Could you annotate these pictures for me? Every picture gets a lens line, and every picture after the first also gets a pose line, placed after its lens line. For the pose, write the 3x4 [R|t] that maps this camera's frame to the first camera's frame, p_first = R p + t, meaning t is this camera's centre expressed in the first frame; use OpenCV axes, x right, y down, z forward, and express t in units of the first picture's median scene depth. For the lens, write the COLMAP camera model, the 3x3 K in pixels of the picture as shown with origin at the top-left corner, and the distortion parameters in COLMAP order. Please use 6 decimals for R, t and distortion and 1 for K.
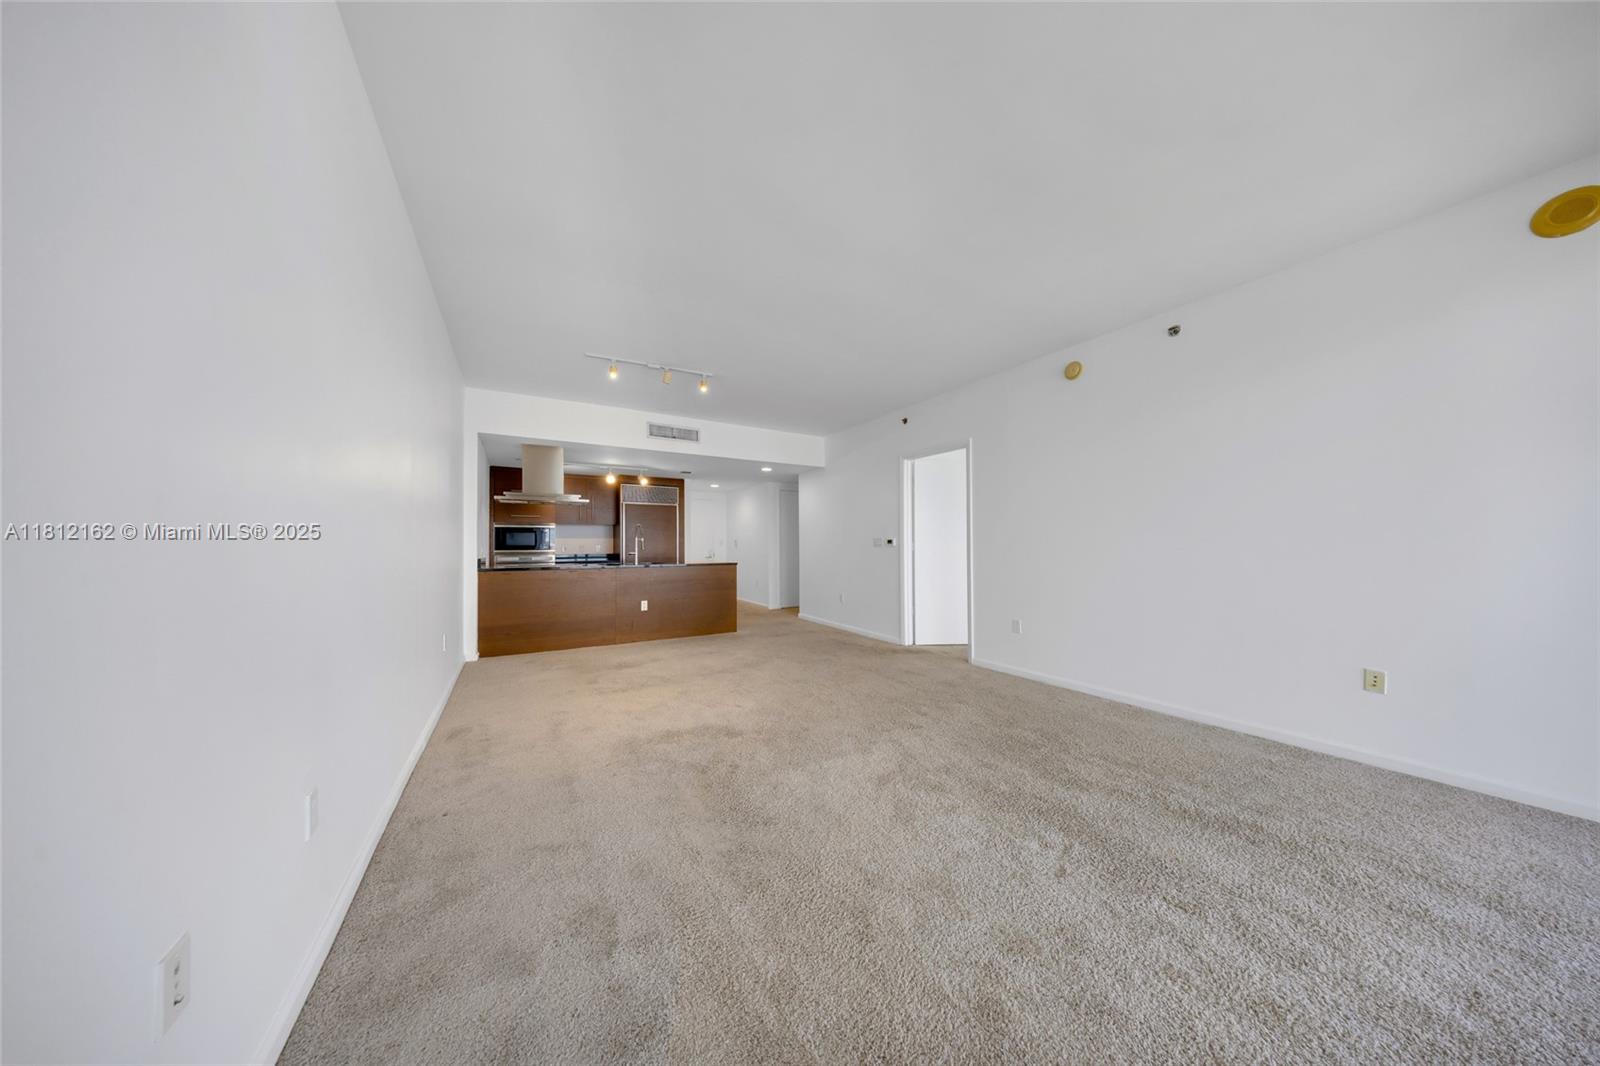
lens RADIAL K [[470.5, 0, 807.6], [0, 470.5, 533.8], [0, 0, 1]] dist [-0.006671, -0.000031]
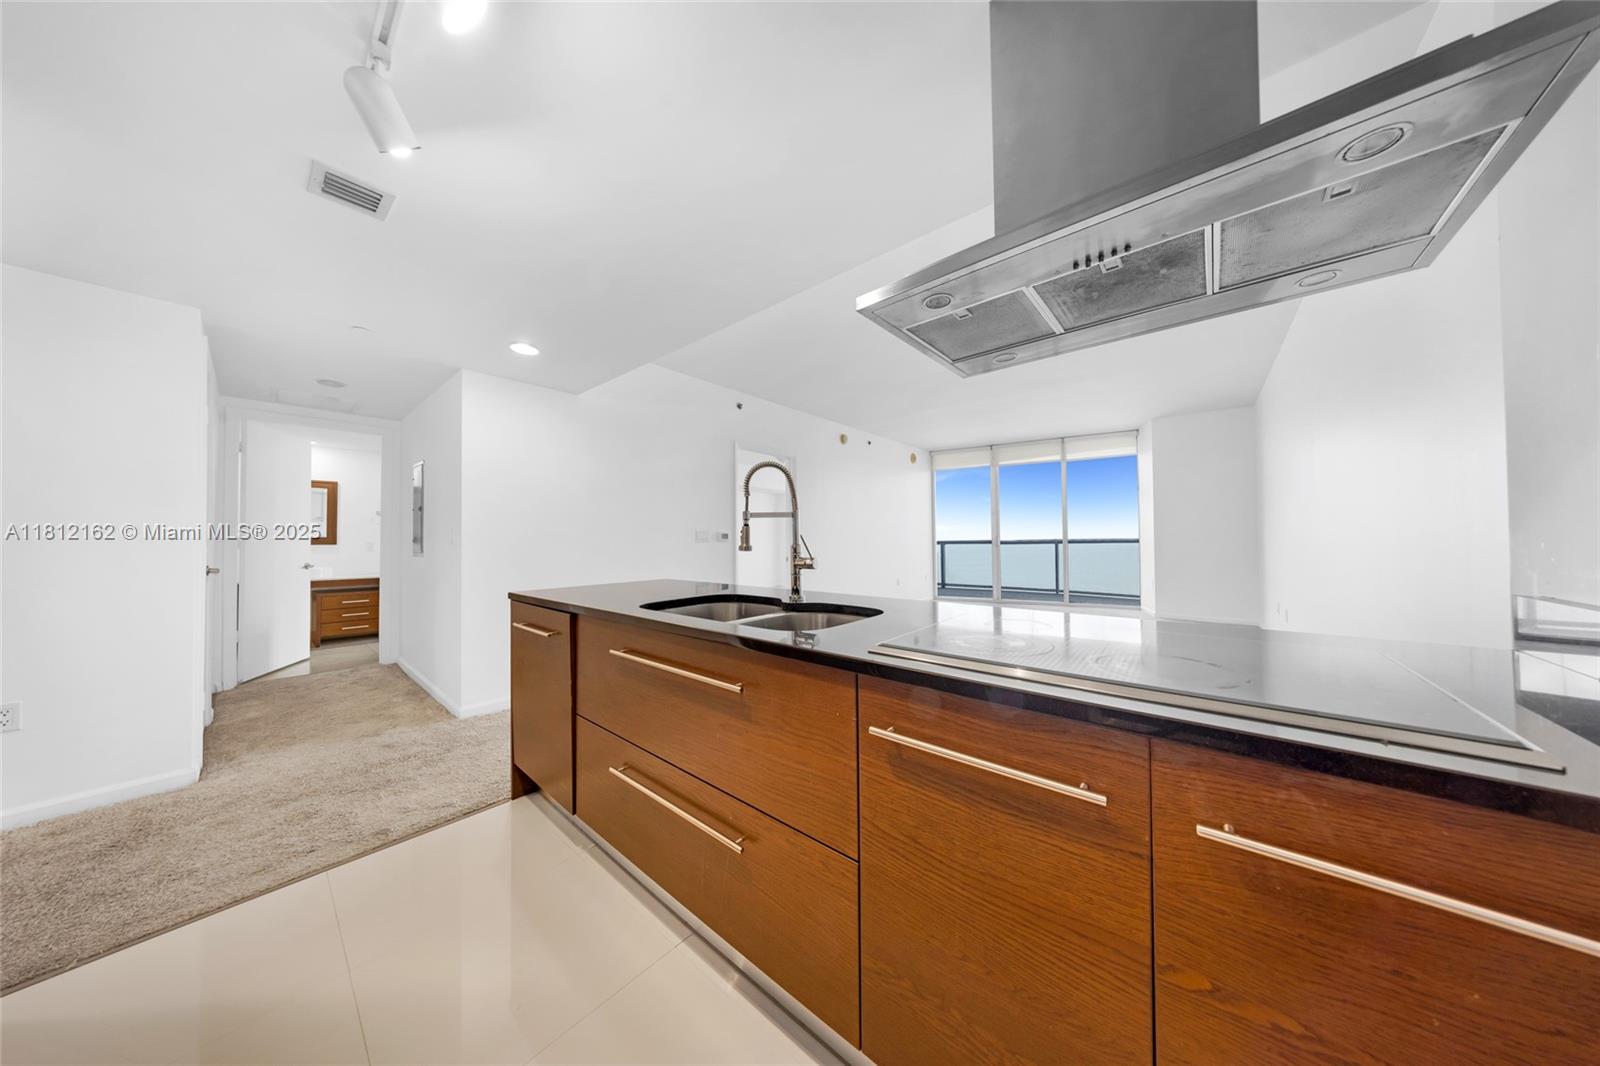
lens RADIAL K [[467.7, 0, 802.0], [0, 467.7, 531.6], [0, 0, 1]] dist [-0.000796, -0.000038]
pose [[-0.313586, 0.023611, 0.949266, -0.560345], [-0.012605, 0.999499, -0.029025, 0.026479], [-0.949476, -0.021067, -0.313132, 0.949692]]
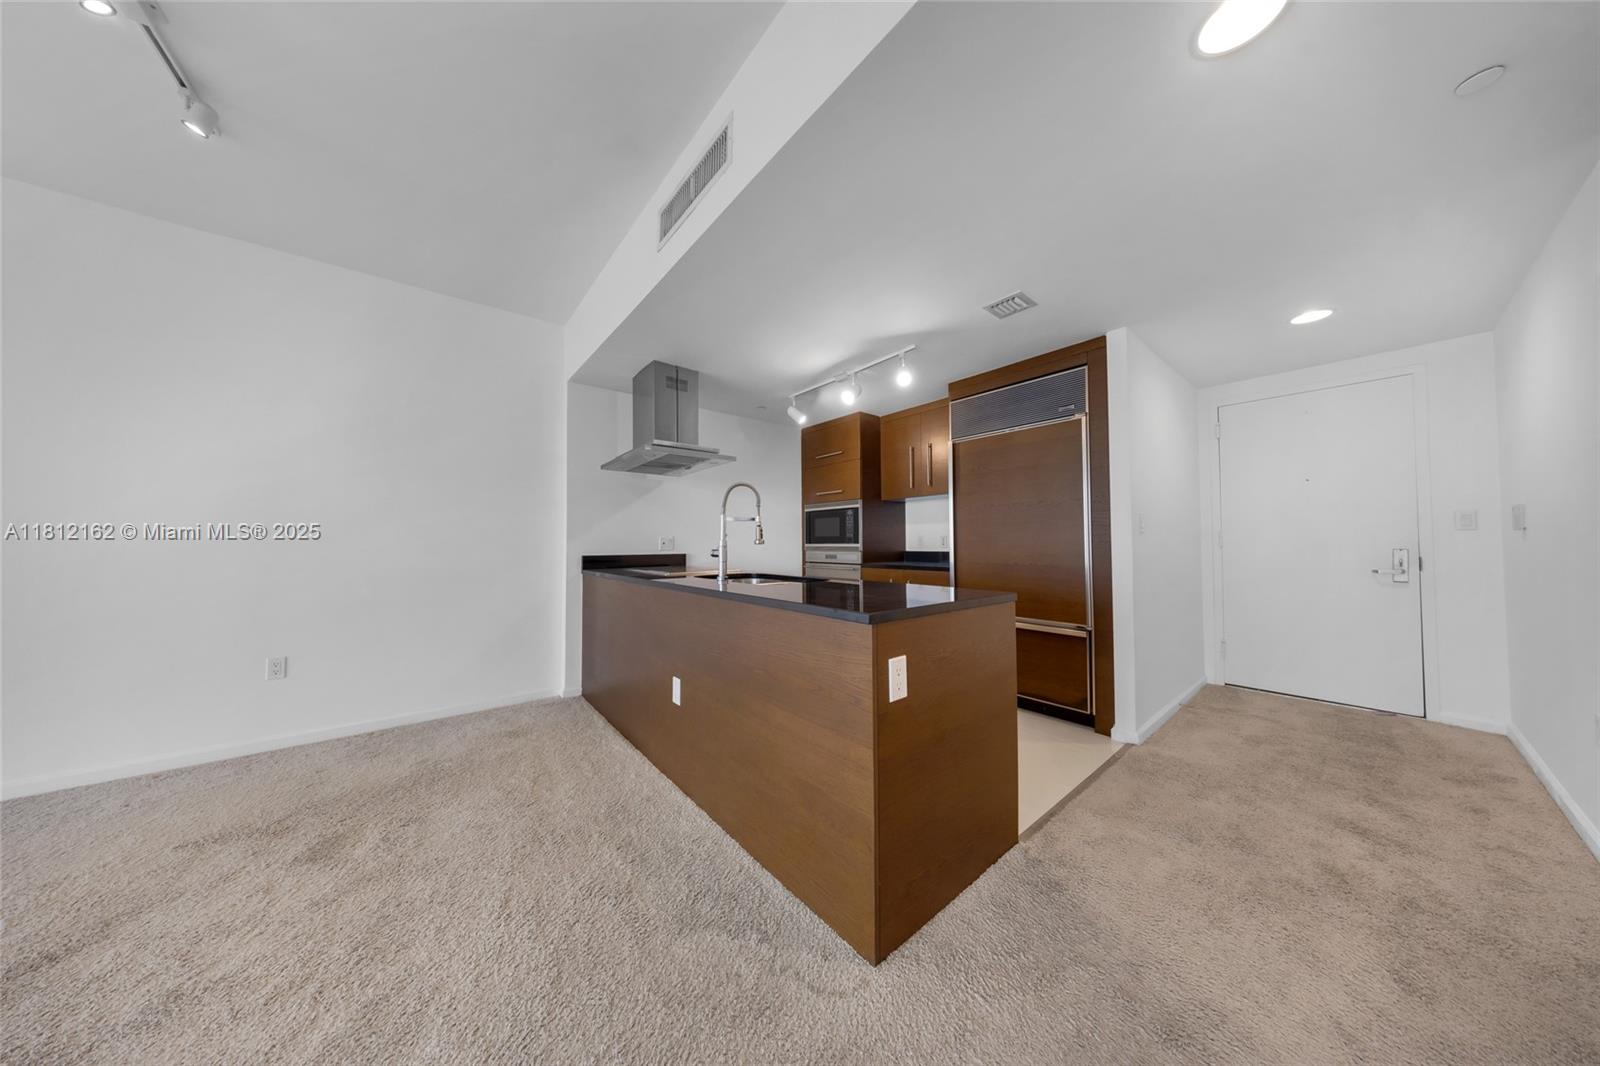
lens RADIAL K [[461.3, 0, 805.7], [0, 461.3, 532.5], [0, 0, 1]] dist [-0.000736, -0.000022]
pose [[0.148386, -0.015727, -0.988804, 0.037092], [0.030930, 0.999458, -0.011255, 0.025199], [0.988446, -0.028914, 0.148792, 0.880361]]
